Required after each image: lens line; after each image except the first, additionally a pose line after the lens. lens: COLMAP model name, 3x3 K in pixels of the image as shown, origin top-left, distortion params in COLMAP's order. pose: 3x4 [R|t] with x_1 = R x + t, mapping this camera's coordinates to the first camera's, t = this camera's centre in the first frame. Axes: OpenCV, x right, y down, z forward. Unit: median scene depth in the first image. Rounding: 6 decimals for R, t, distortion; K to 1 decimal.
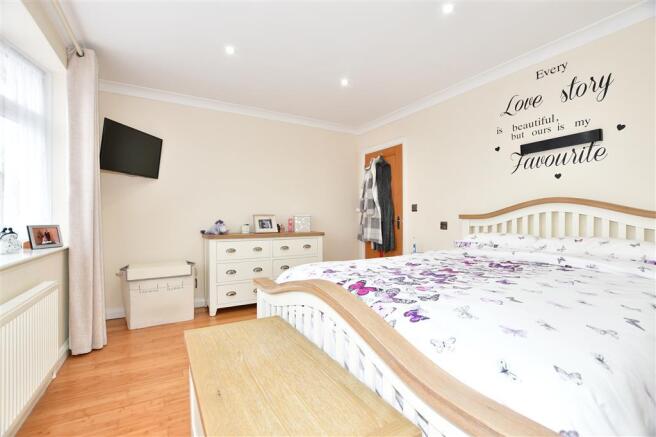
lens RADIAL K [[288.7, 0, 327.8], [0, 288.7, 219.0], [0, 0, 1]] dist [0.001533, 0.000141]
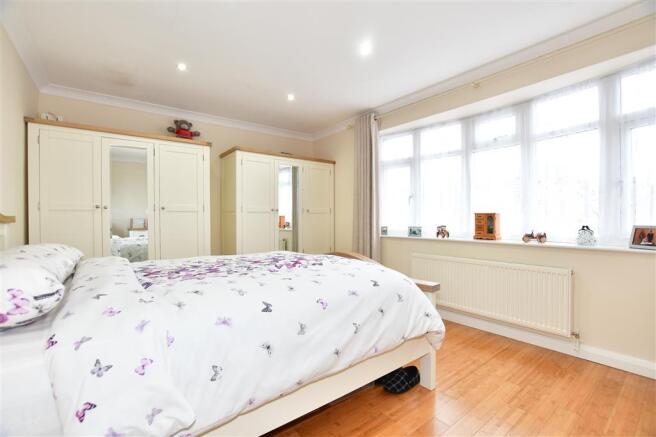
lens RADIAL K [[297.6, 0, 328.2], [0, 297.6, 218.3], [0, 0, 1]] dist [0.000016, 0.000000]
pose [[-0.990034, 0.003461, -0.140785, 0.276081], [0.002948, 0.999988, 0.003858, -0.013620], [0.140797, 0.003404, -0.990033, 2.196401]]
